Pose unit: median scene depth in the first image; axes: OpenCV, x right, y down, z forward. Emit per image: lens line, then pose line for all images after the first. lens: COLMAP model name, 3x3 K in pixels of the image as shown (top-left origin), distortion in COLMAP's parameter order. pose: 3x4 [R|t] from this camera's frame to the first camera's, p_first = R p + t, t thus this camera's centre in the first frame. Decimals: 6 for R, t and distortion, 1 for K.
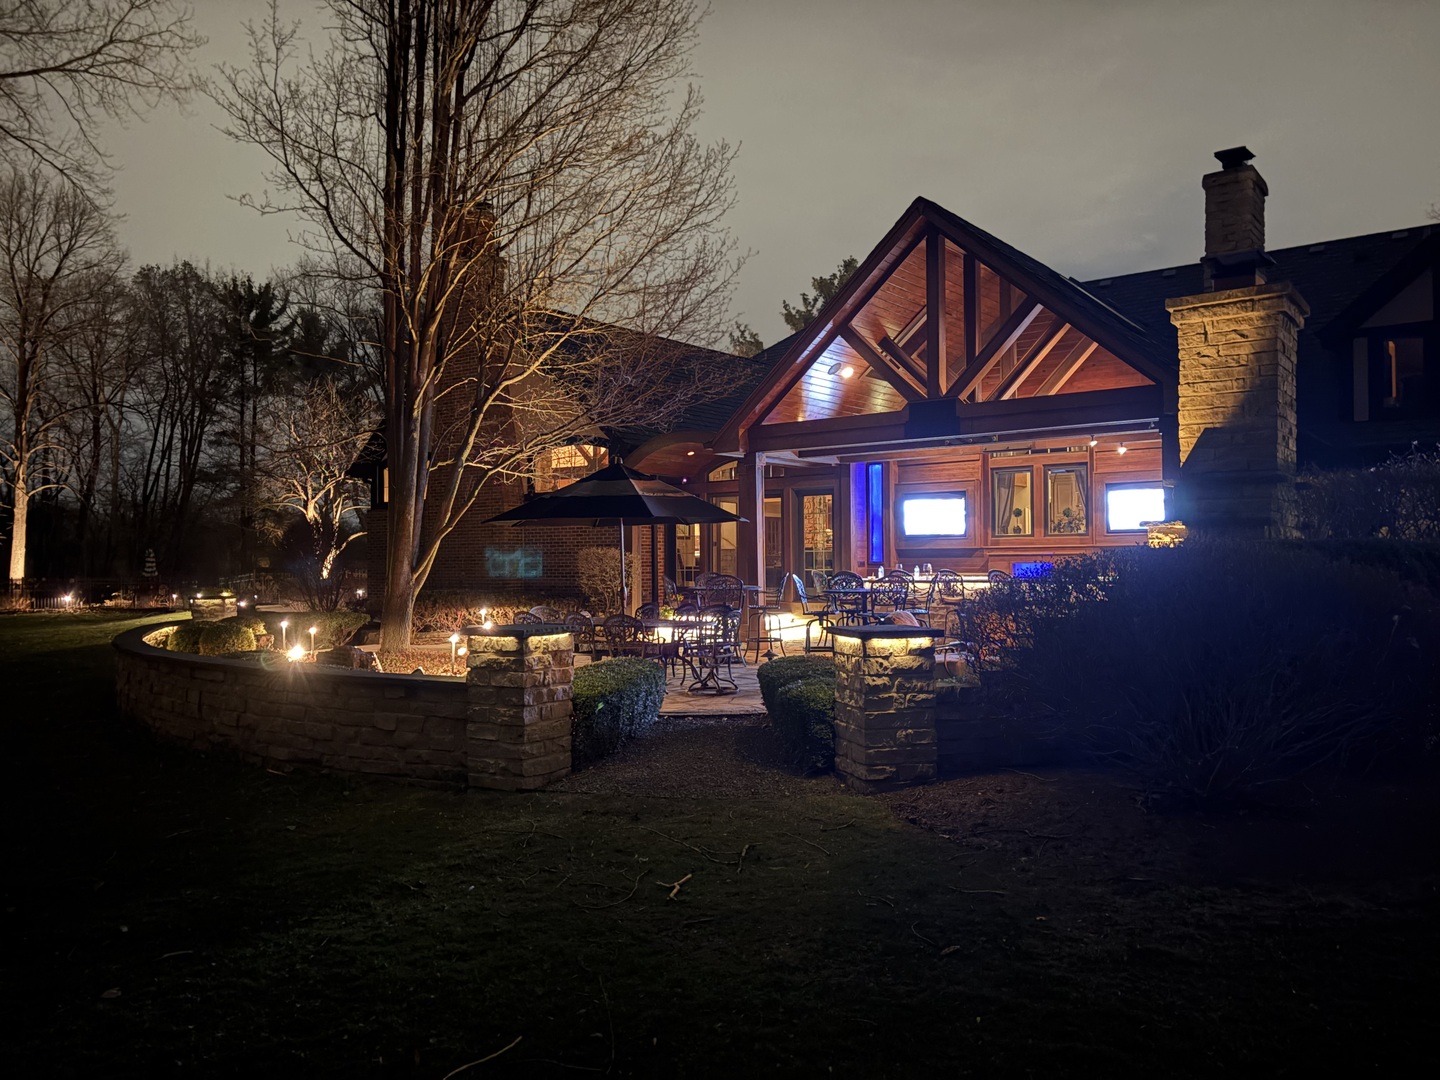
lens RADIAL K [[1082.2, 0, 723.3], [0, 1082.2, 541.2], [0, 0, 1]] dist [0.060694, -0.063981]
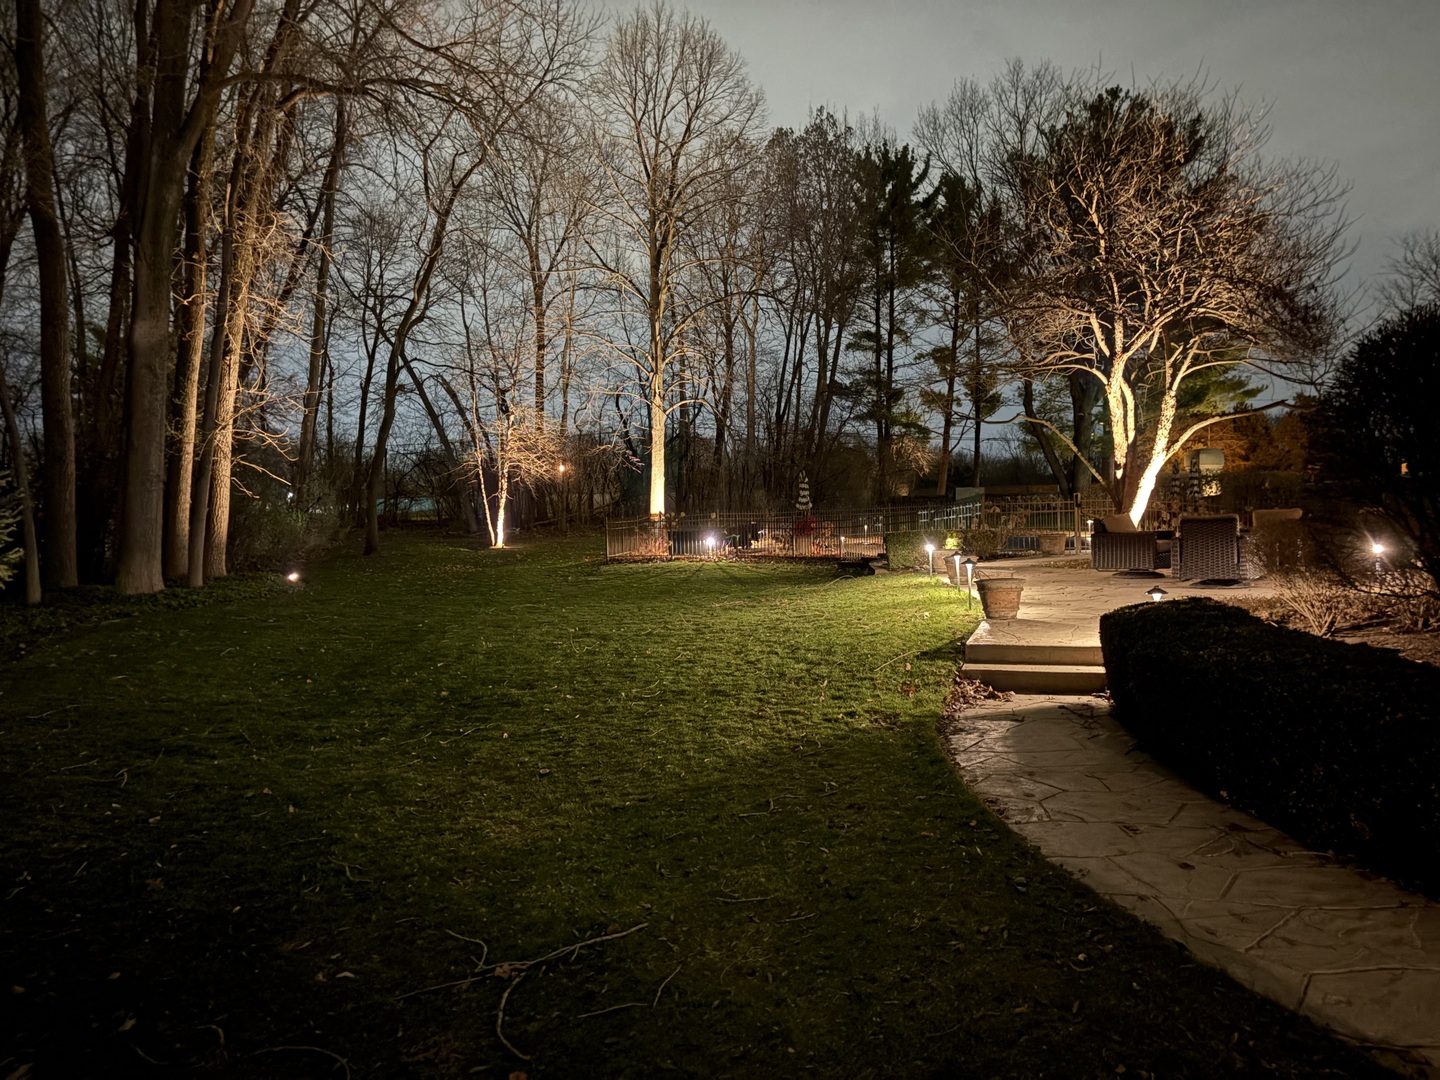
lens RADIAL K [[1082.2, 0, 730.3], [0, 1082.2, 530.2], [0, 0, 1]] dist [0.060694, -0.063981]
pose [[0.870130, -0.000608, -0.492822, -0.774801], [0.028473, 0.998391, 0.049039, 0.034787], [0.491999, -0.056703, 0.868747, 1.279450]]
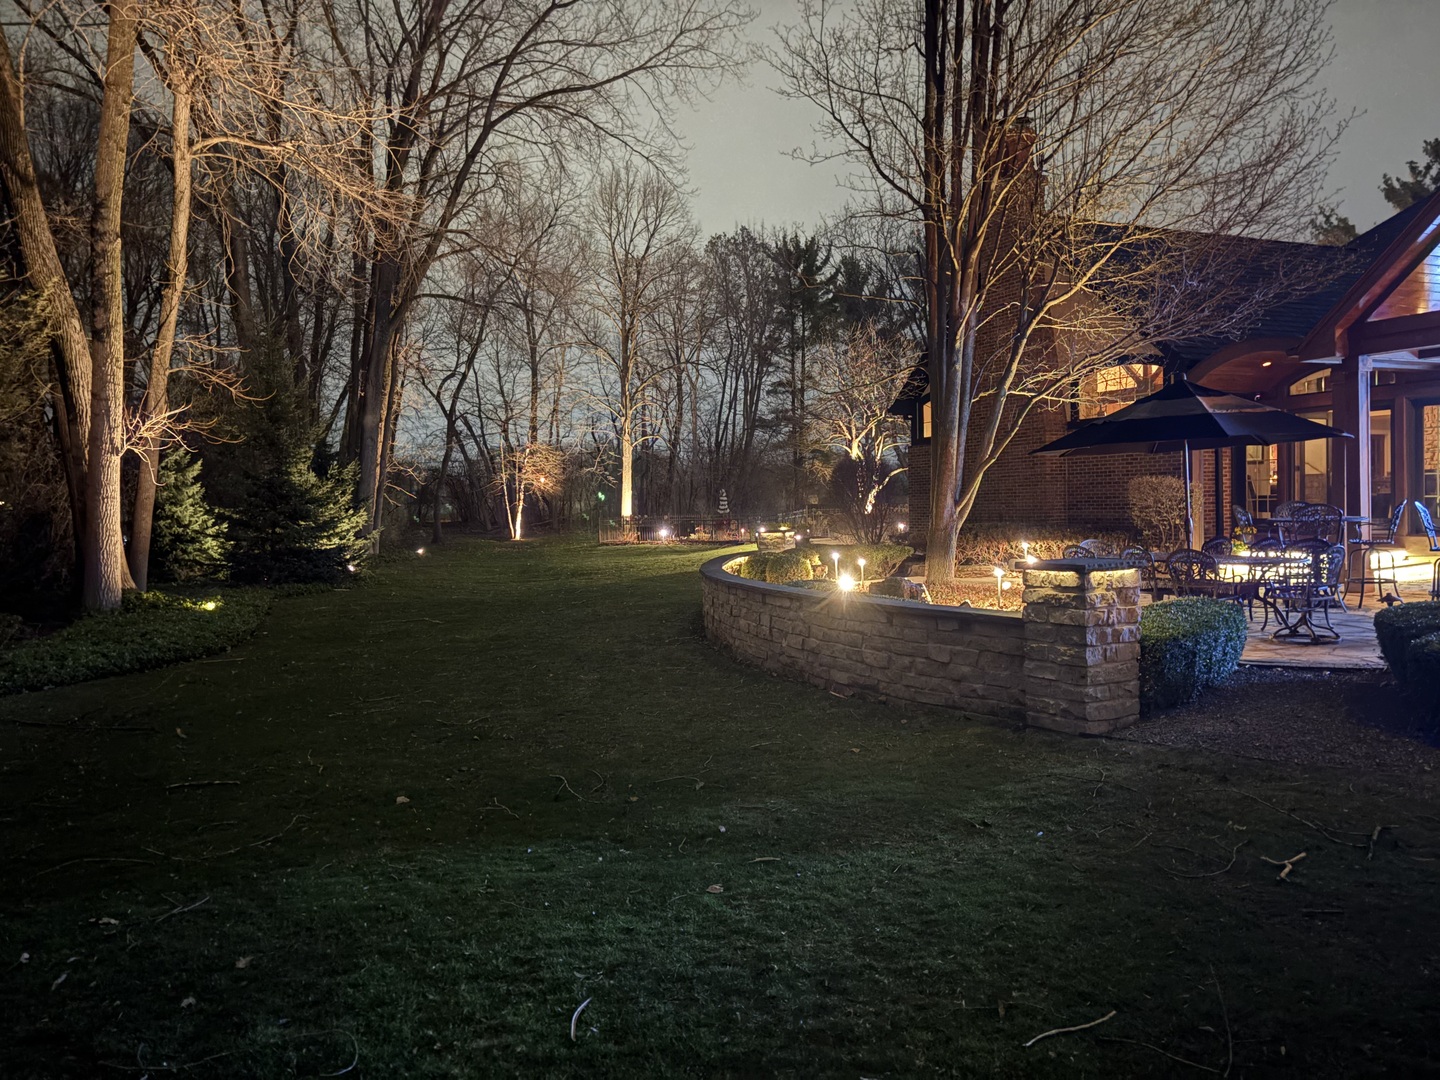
lens RADIAL K [[1082.2, 0, 727.9], [0, 1082.2, 543.9], [0, 0, 1]] dist [0.060694, -0.063981]
pose [[0.888096, 0.003249, -0.459647, -0.012378], [0.025758, 0.998052, 0.056822, 0.001638], [0.458936, -0.062303, 0.886282, 0.016624]]
